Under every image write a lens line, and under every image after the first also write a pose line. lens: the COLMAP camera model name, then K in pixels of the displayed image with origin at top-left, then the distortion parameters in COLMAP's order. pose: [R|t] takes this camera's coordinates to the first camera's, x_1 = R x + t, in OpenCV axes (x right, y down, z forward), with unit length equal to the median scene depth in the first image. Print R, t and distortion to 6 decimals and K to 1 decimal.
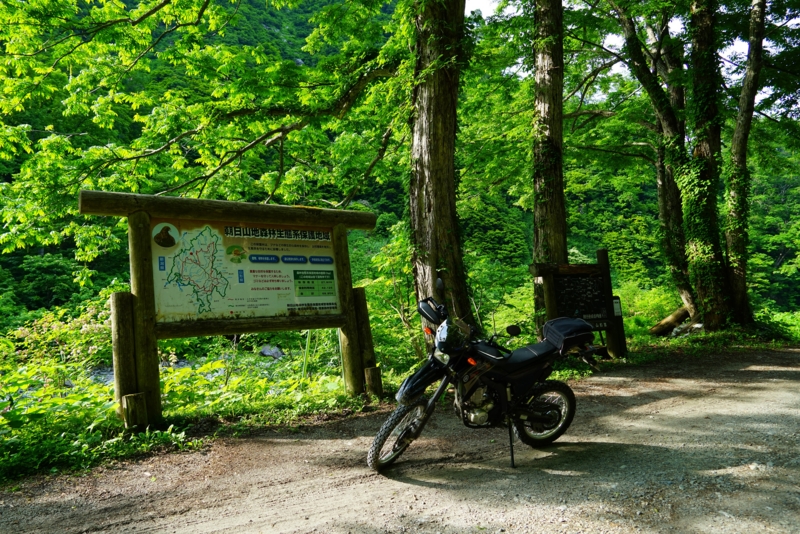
lens RADIAL K [[531.9, 0, 400.0], [0, 531.9, 267.0], [0, 0, 1]] dist [-0.033749, 0.019682]
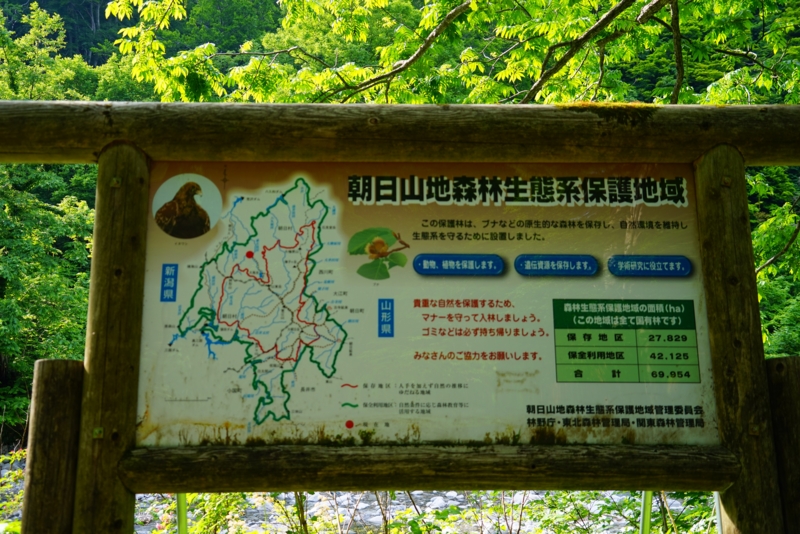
lens RADIAL K [[913.5, 0, 400.0], [0, 913.5, 267.0], [0, 0, 1]] dist [0.051522, 0.005022]
pose [[0.822065, -0.022342, -0.568955, 0.042905], [0.006736, 0.999542, -0.029517, 0.002346], [0.569354, 0.020432, 0.821839, 0.521703]]
